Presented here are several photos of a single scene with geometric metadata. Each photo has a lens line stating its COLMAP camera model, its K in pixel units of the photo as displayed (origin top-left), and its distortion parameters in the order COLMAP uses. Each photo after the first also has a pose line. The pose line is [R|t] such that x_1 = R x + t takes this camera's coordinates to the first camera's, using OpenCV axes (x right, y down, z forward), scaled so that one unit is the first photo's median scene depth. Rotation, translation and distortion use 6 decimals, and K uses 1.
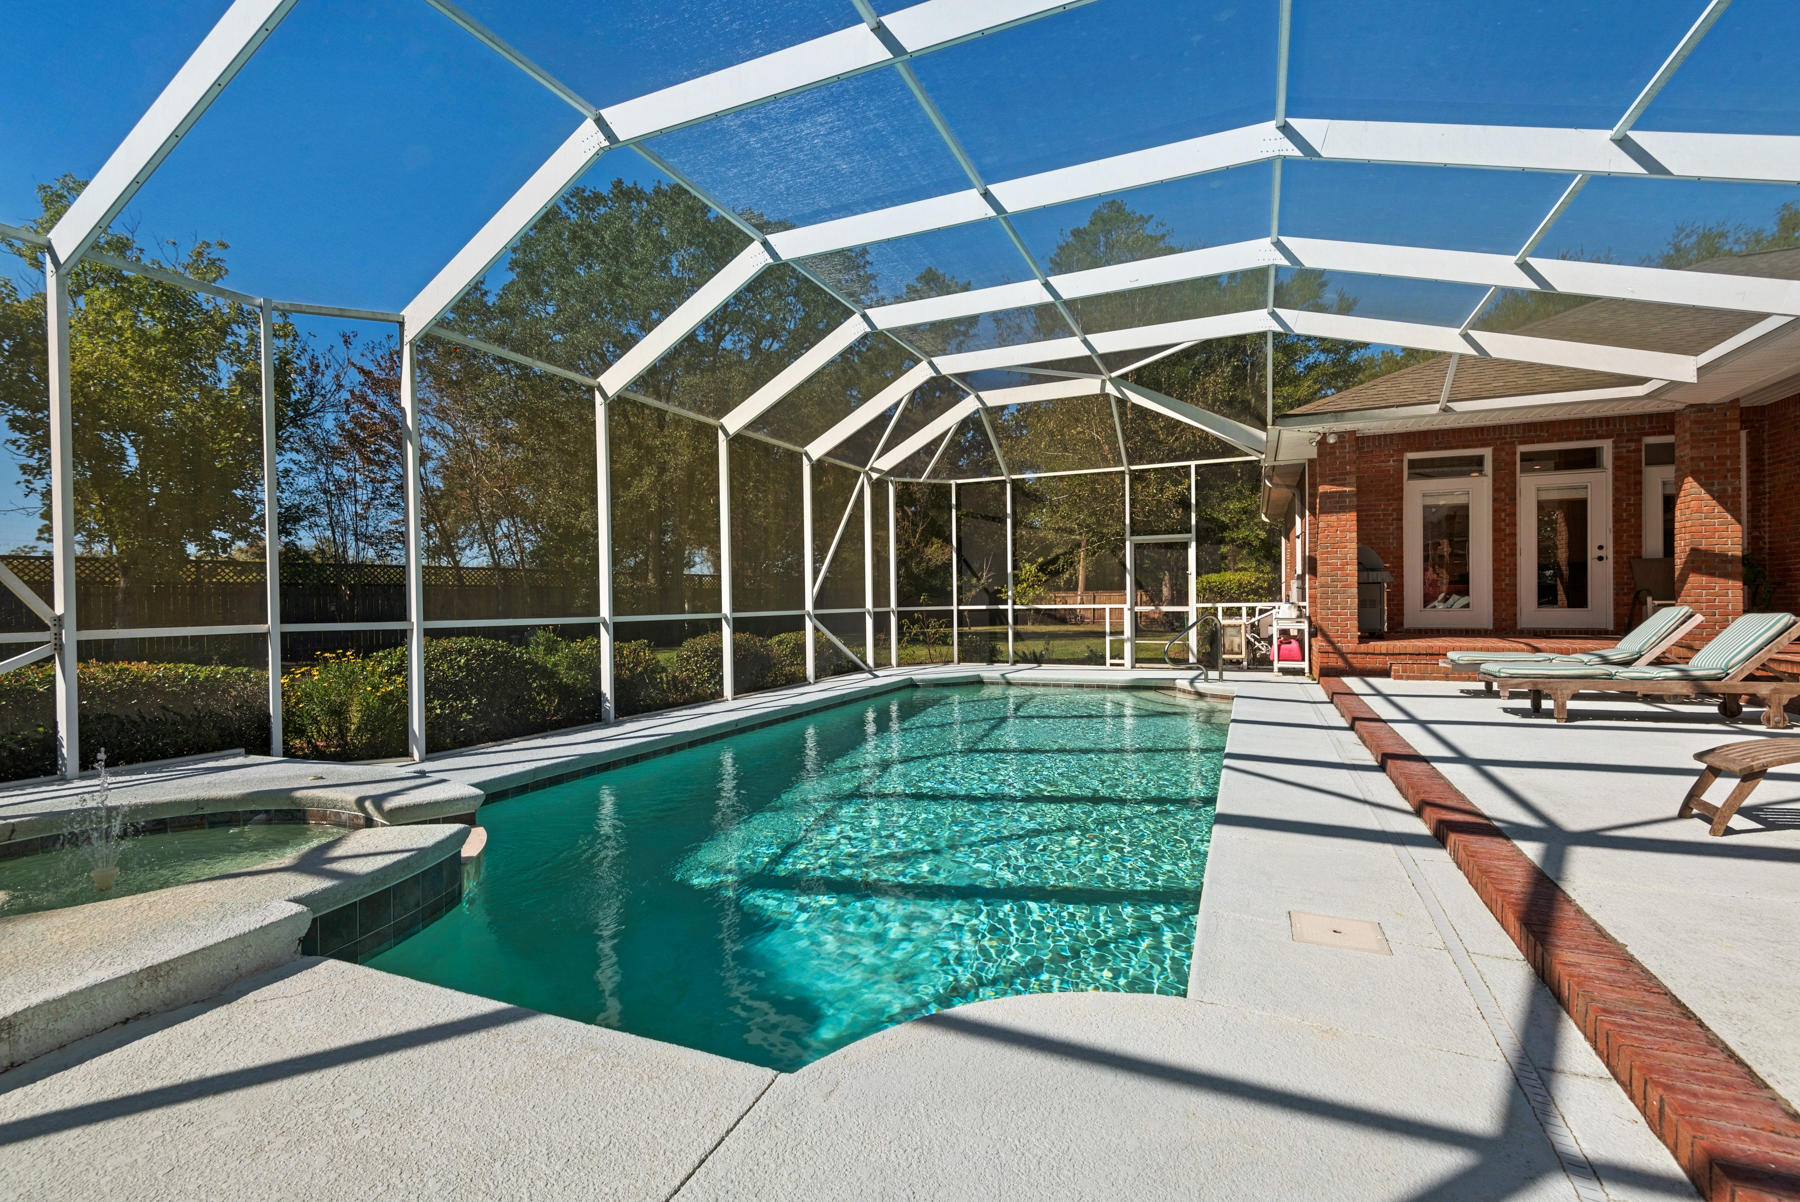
lens RADIAL K [[823.5, 0, 910.9], [0, 823.5, 610.4], [0, 0, 1]] dist [0.017100, -0.008607]
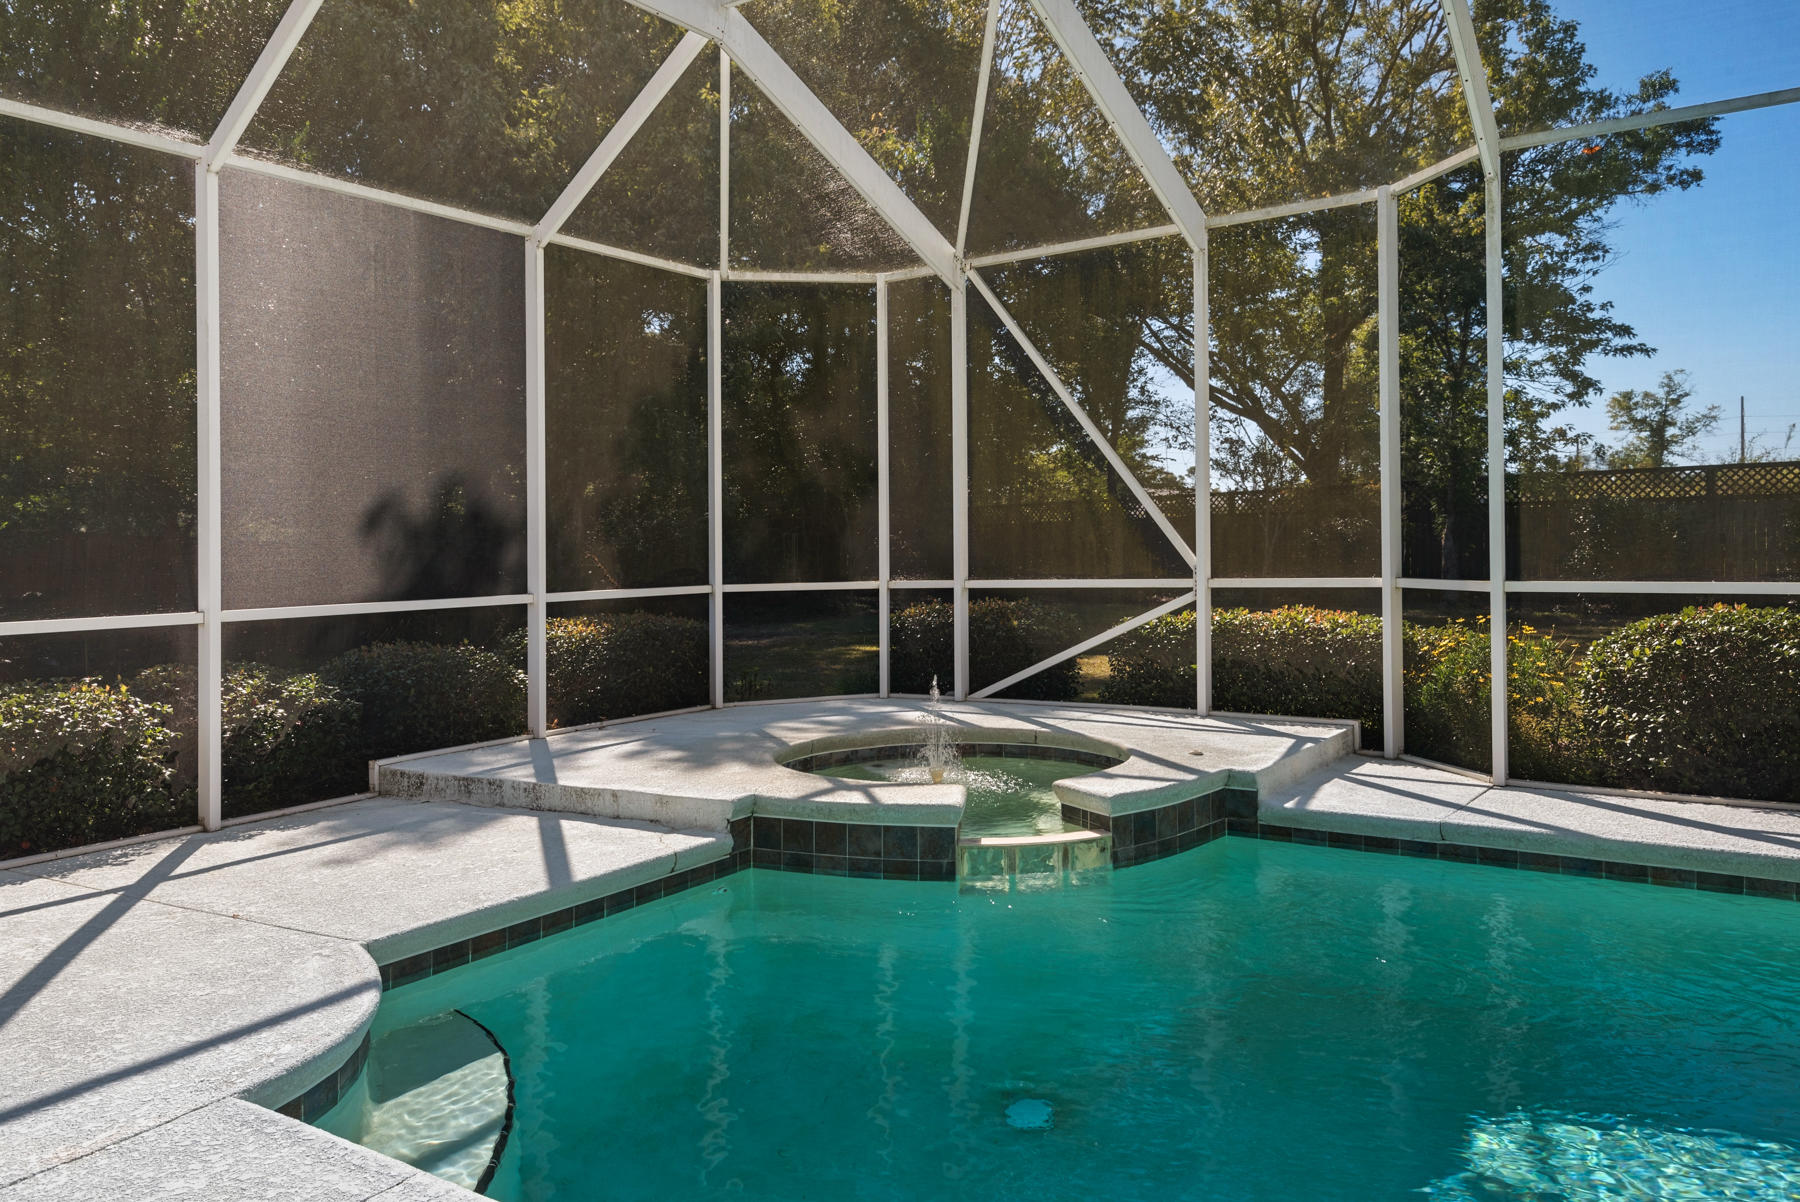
lens RADIAL K [[1271.0, 0, 895.4], [0, 1271.0, 511.0], [0, 0, 1]] dist [0.028256, 0.004308]
pose [[-0.193521, -0.013909, -0.980998, 0.290143], [0.006224, 0.999862, -0.015404, -0.016552], [0.981076, -0.009087, -0.193408, 0.384988]]
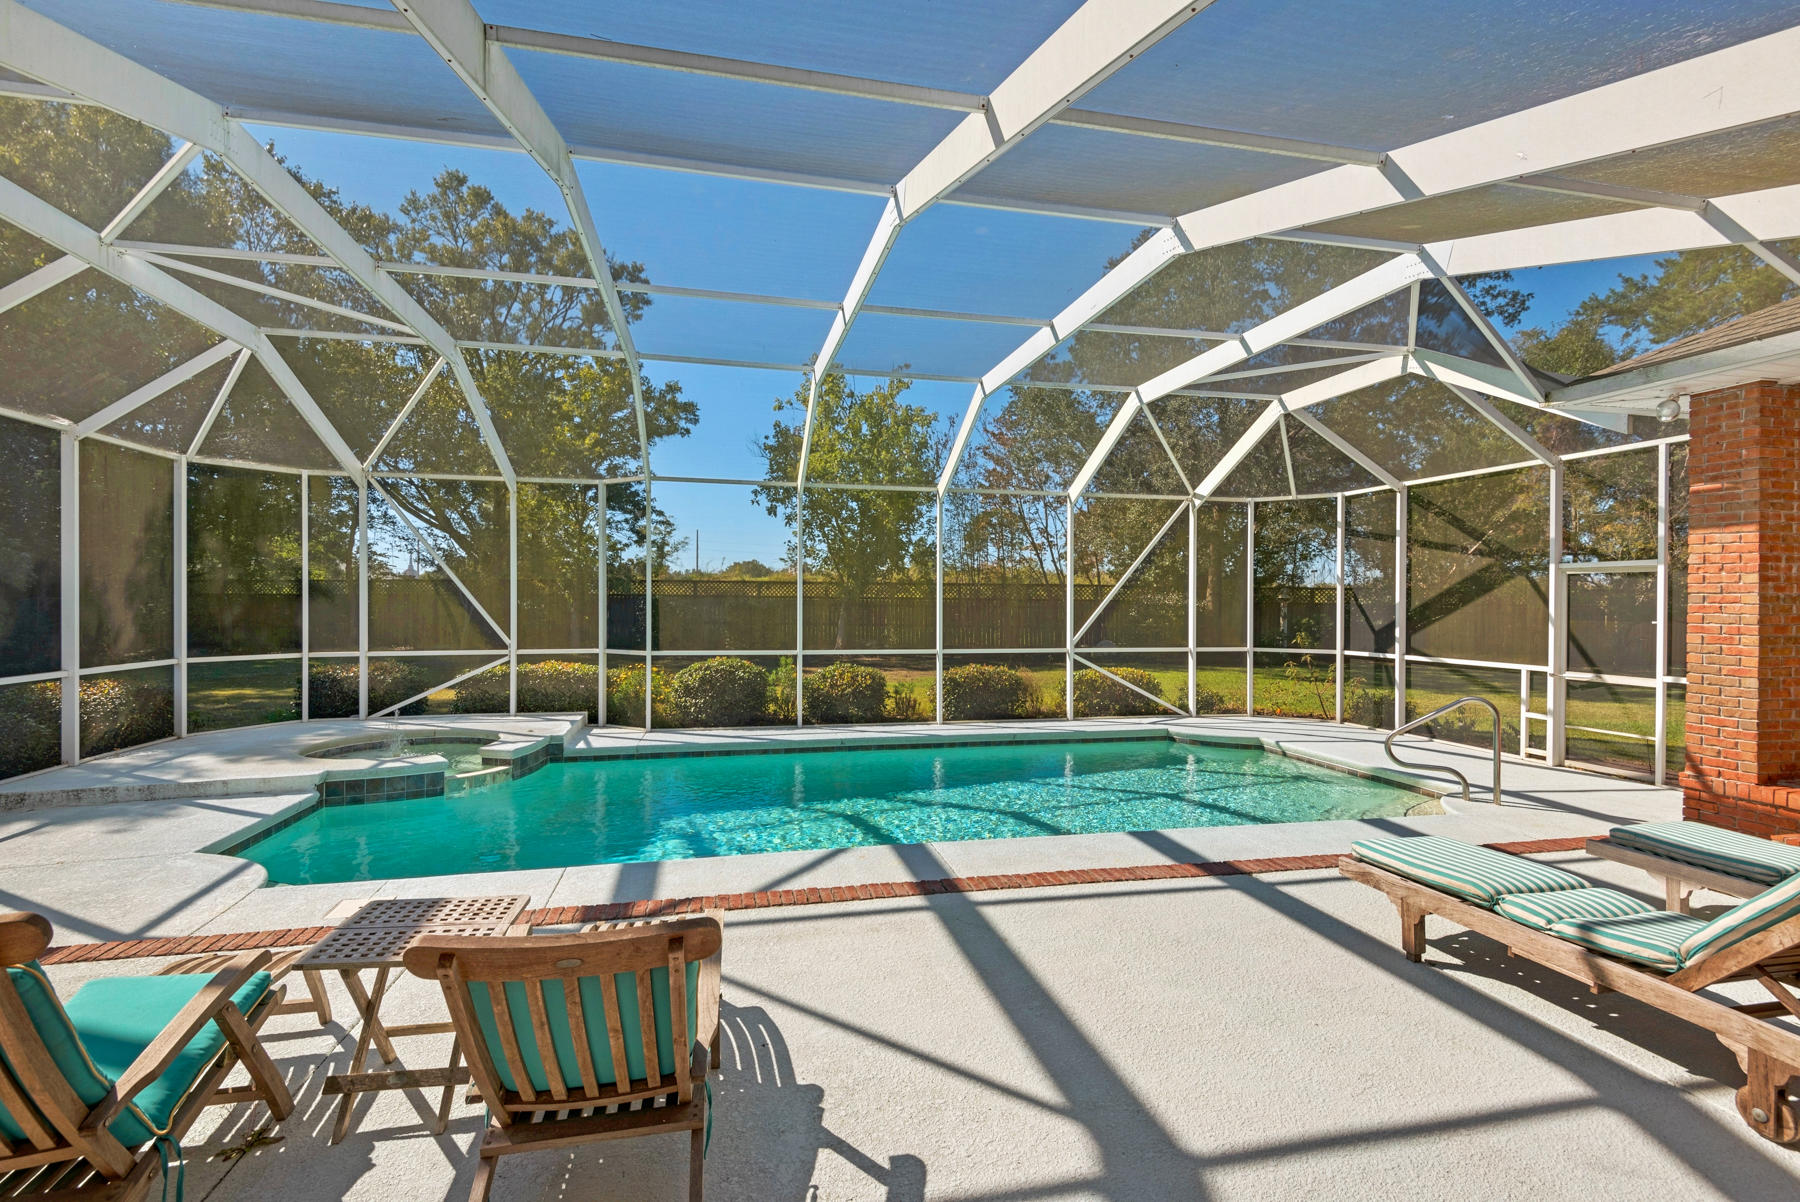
lens RADIAL K [[823.5, 0, 872.5], [0, 823.5, 608.8], [0, 0, 1]] dist [0.017100, -0.008607]
pose [[0.570731, 0.025242, -0.820749, 0.585512], [-0.023004, 0.999627, 0.014747, -0.060072], [0.820815, 0.010464, 0.571099, 0.212170]]
